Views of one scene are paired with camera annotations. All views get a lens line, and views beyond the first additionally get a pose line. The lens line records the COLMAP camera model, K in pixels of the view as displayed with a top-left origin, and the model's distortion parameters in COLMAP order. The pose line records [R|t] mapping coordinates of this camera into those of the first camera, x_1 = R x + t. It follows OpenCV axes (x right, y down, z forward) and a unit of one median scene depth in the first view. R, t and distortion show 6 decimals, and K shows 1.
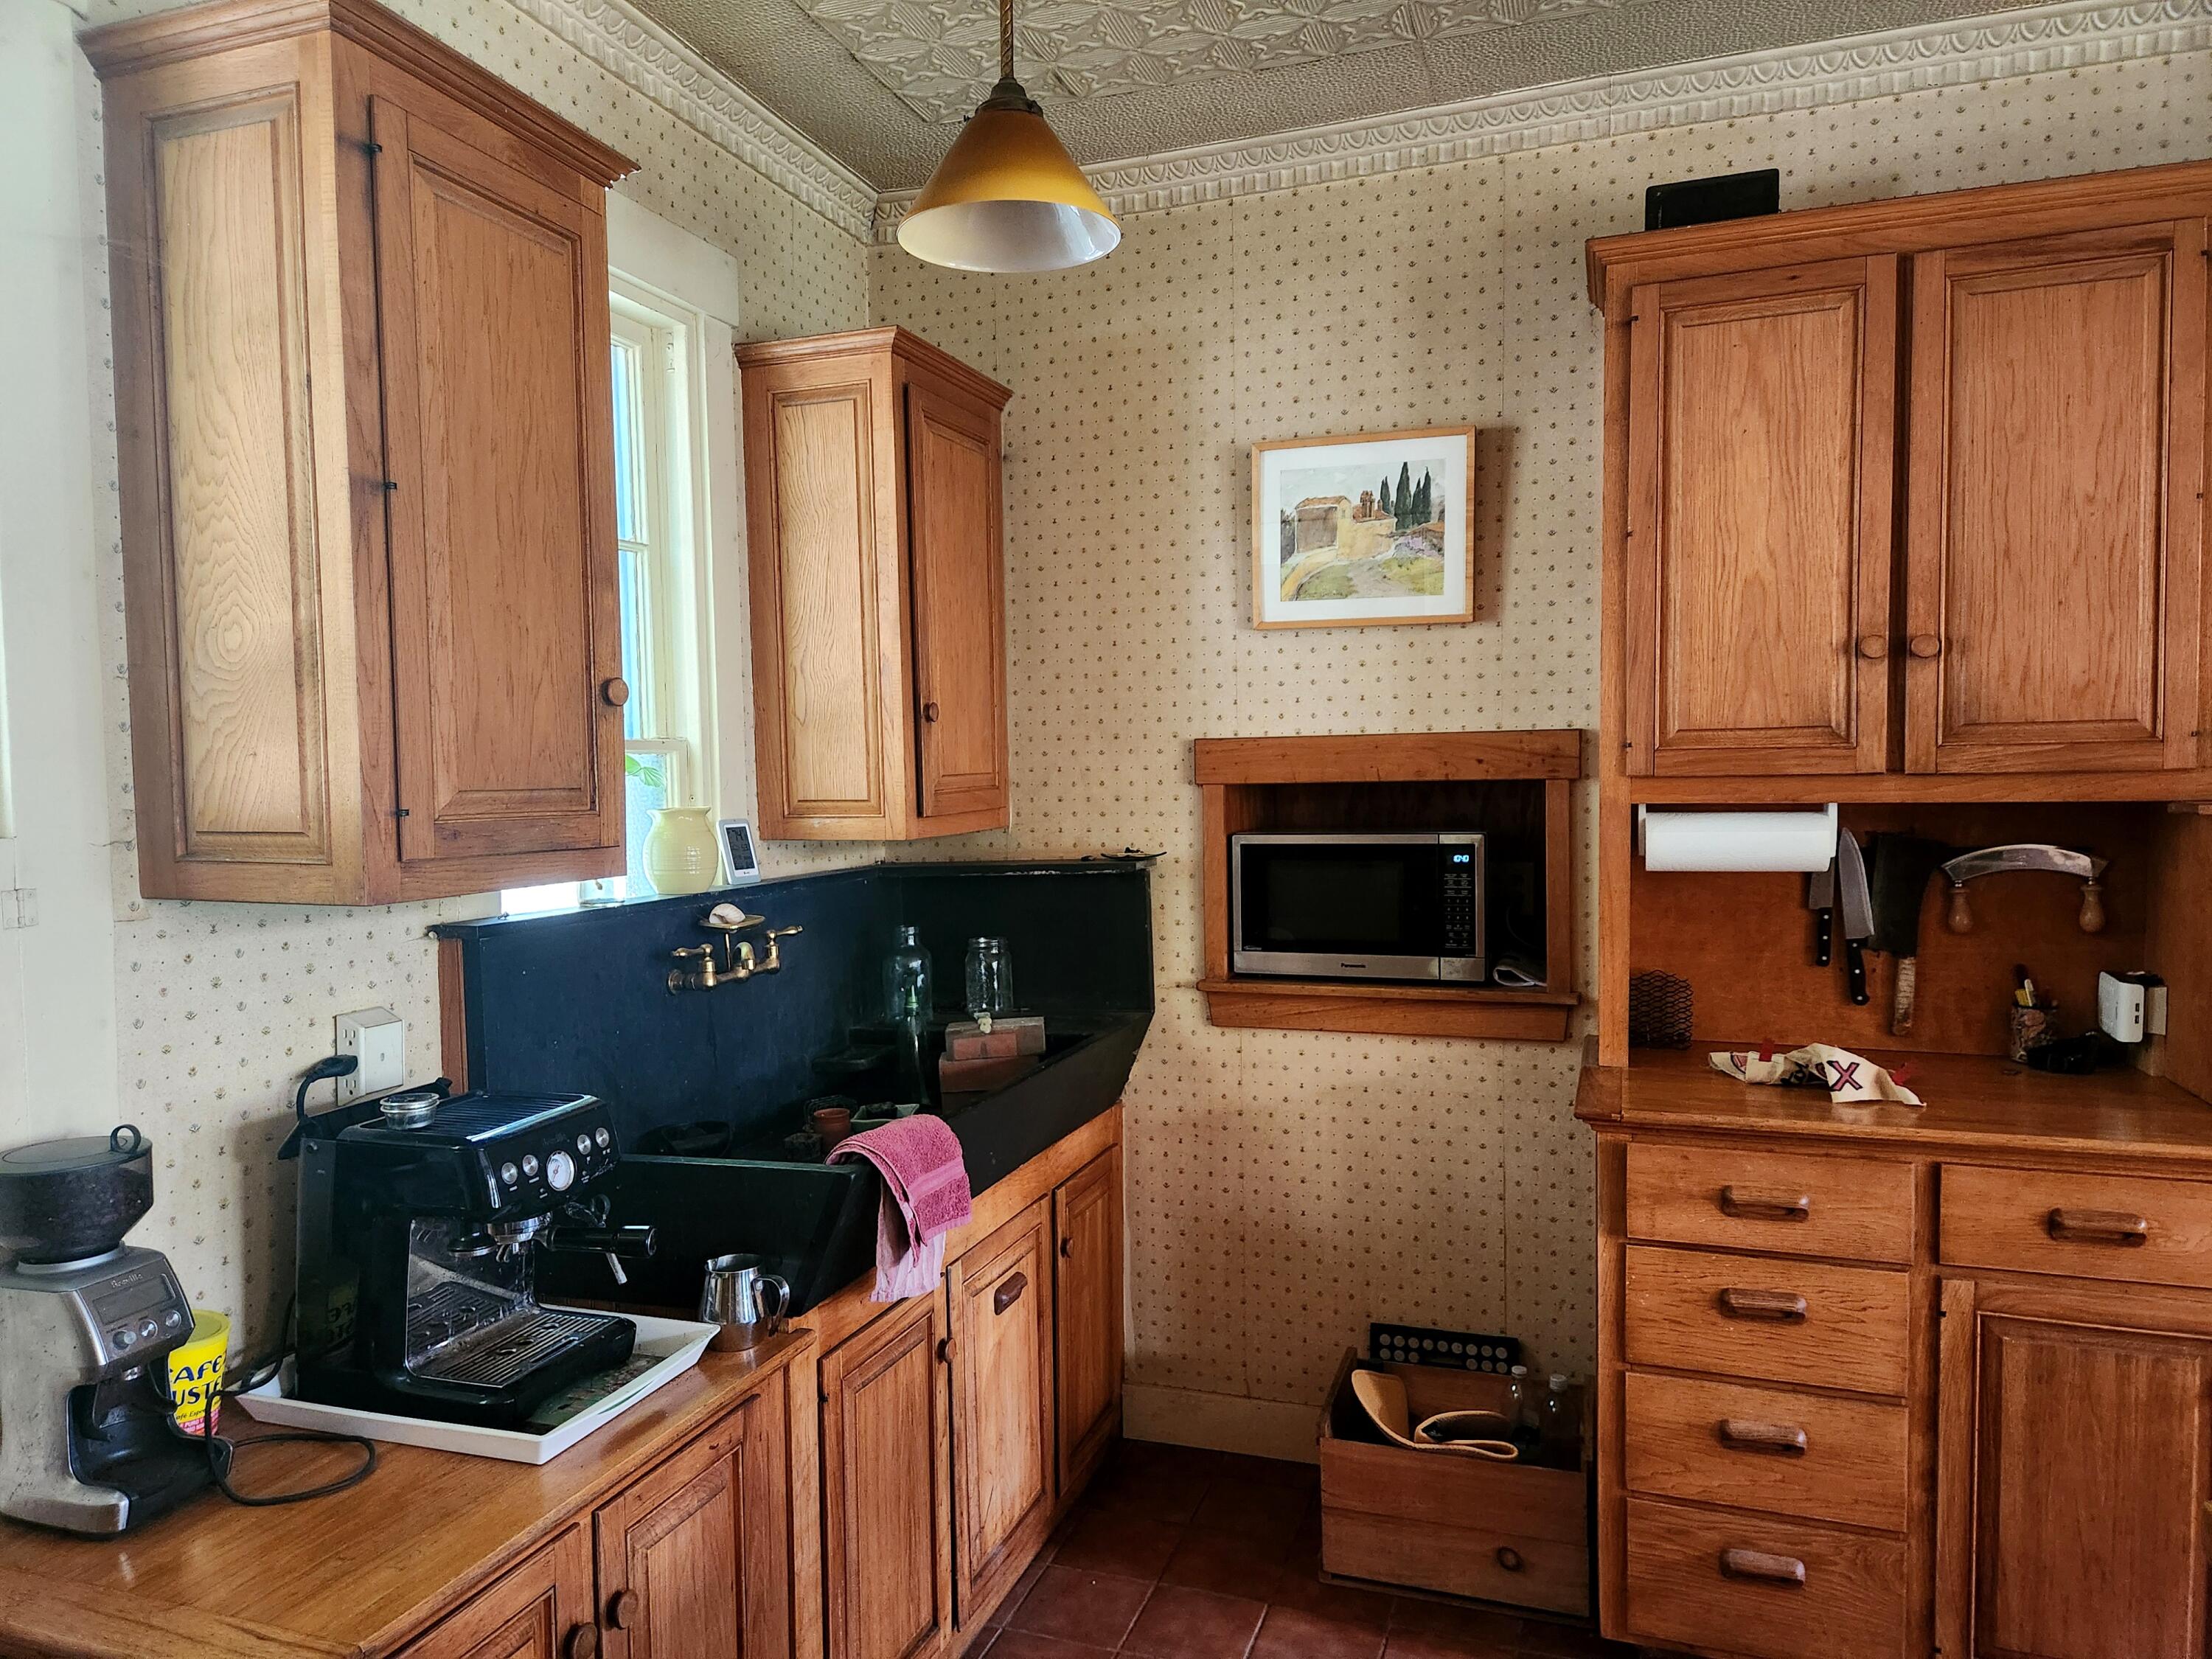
lens RADIAL K [[1470.2, 0, 1085.0], [0, 1470.2, 832.1], [0, 0, 1]] dist [0.084538, -0.077424]
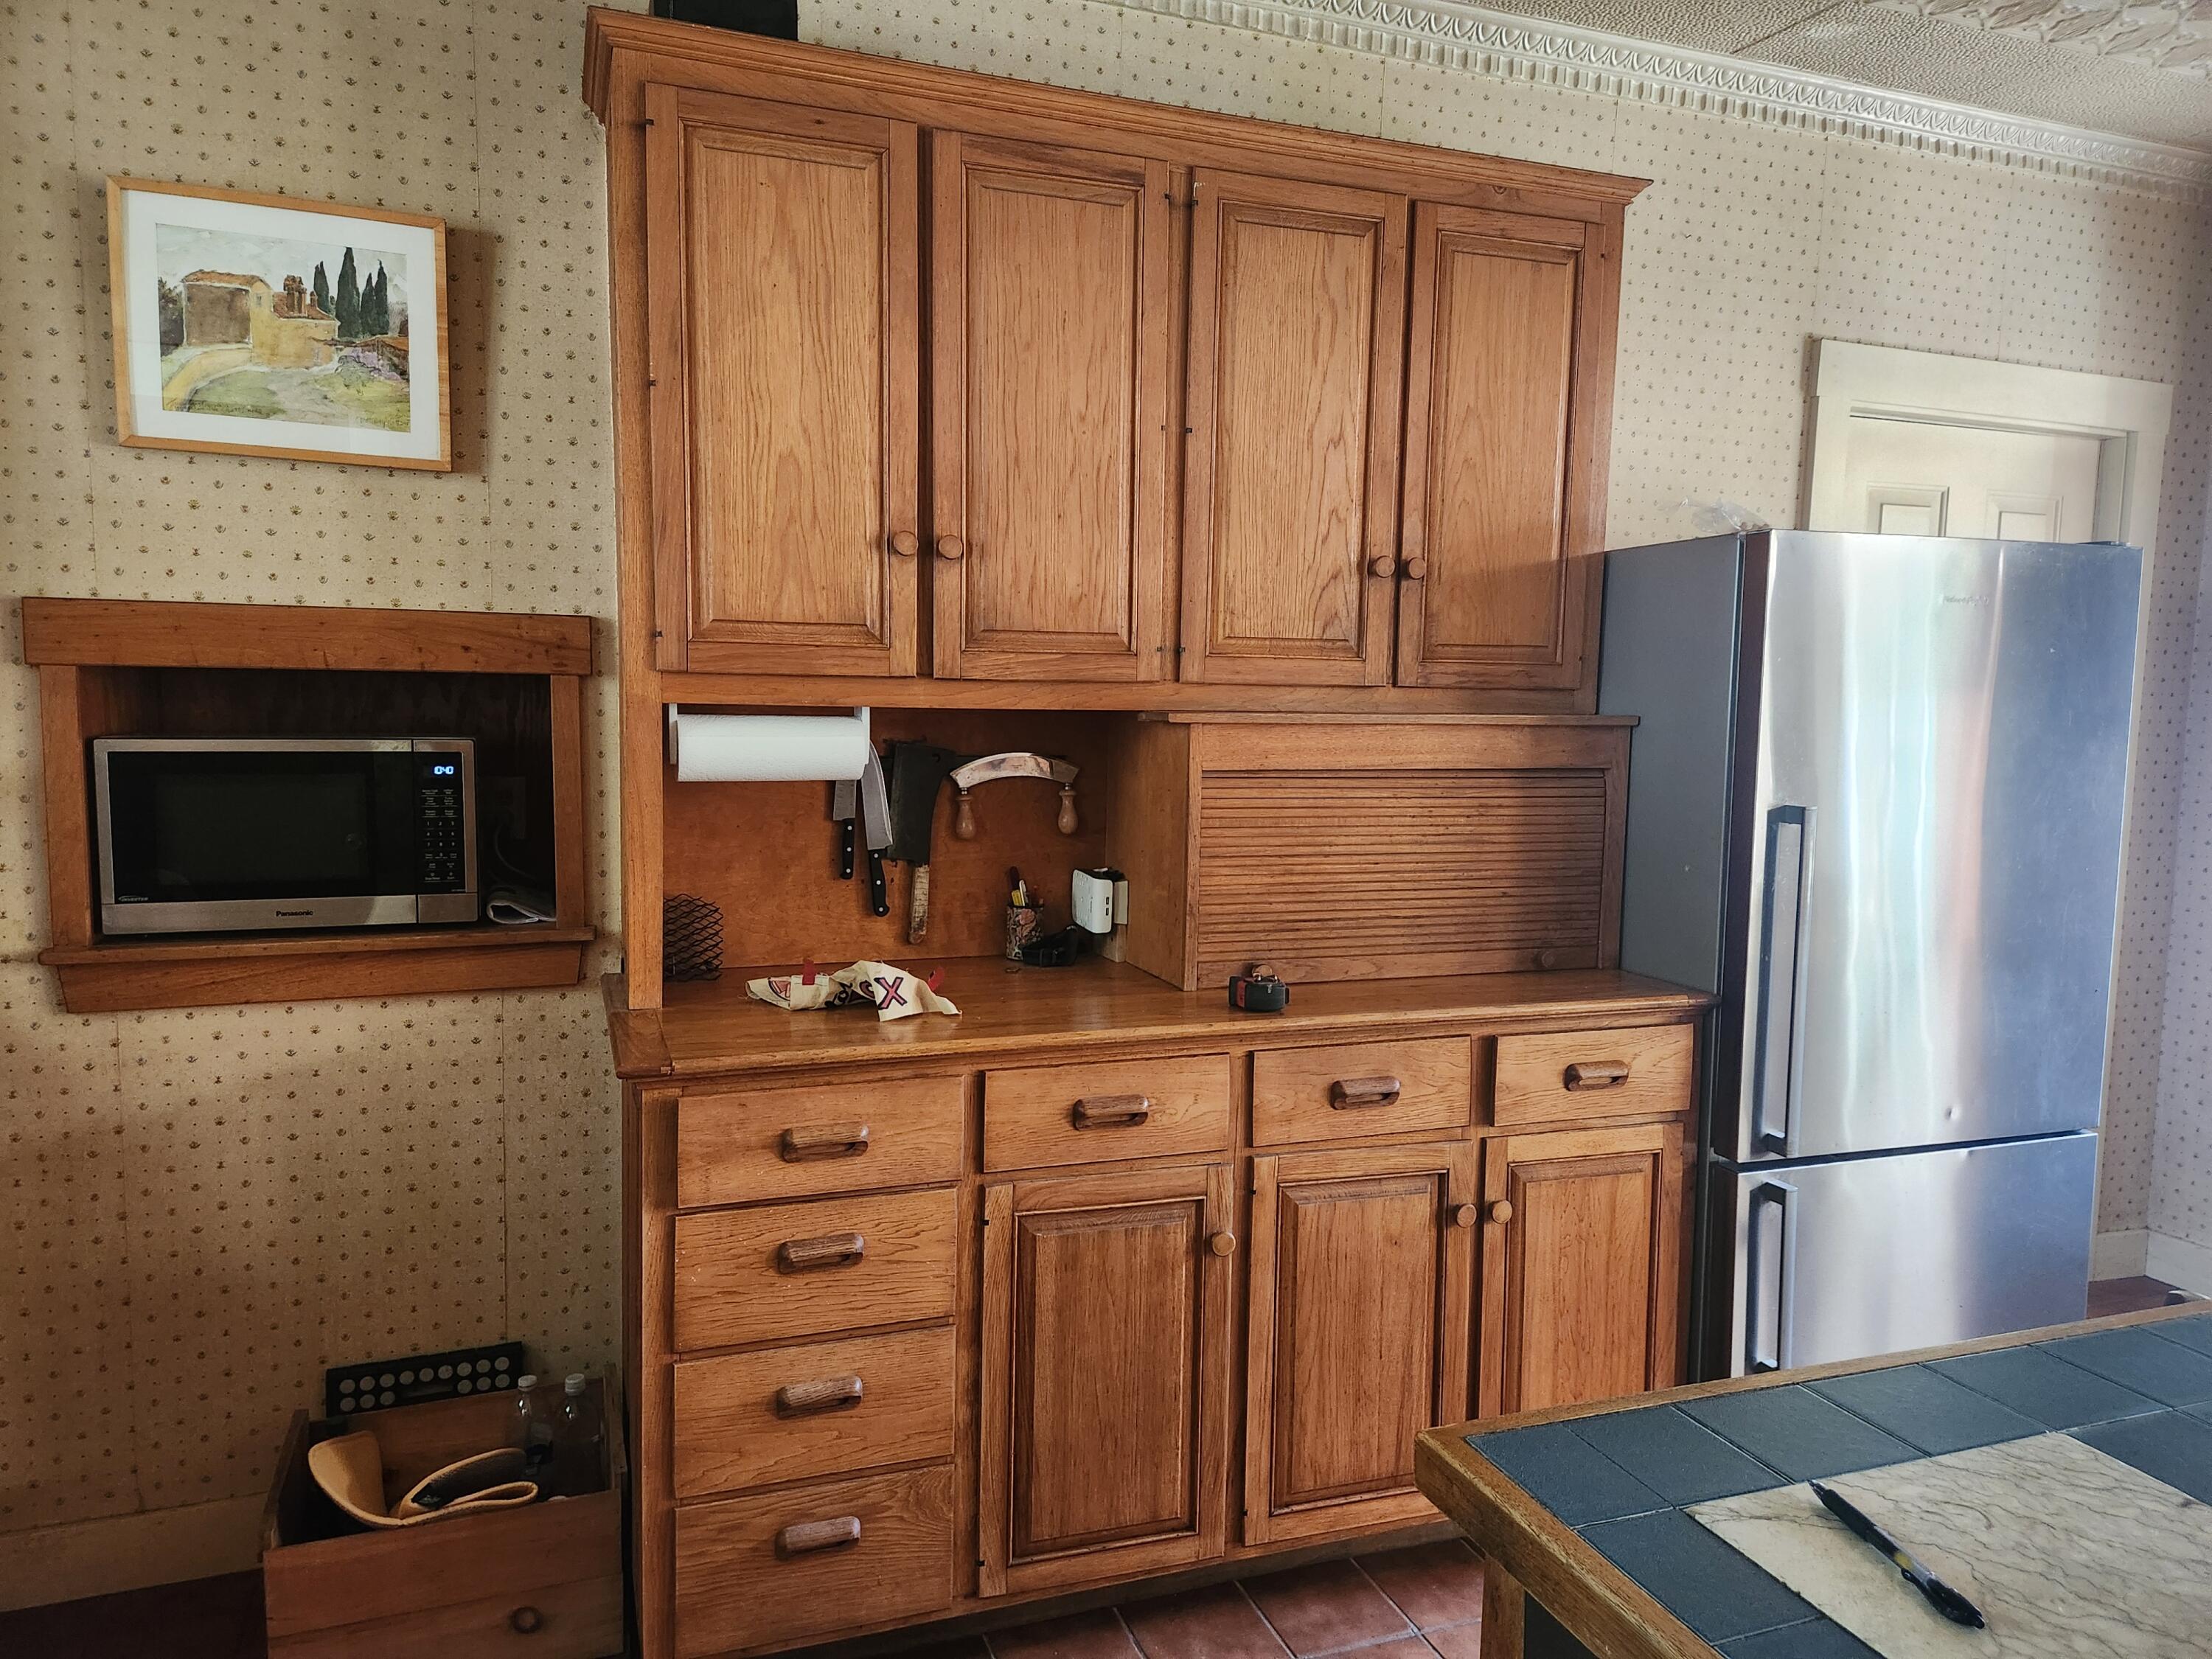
lens RADIAL K [[1470.2, 0, 1085.0], [0, 1470.2, 832.1], [0, 0, 1]] dist [0.084538, -0.077424]
pose [[0.768762, -0.031536, 0.638757, 0.006126], [-0.000281, 0.998767, 0.049649, 0.013082], [-0.639535, -0.038348, 0.767805, 0.184985]]
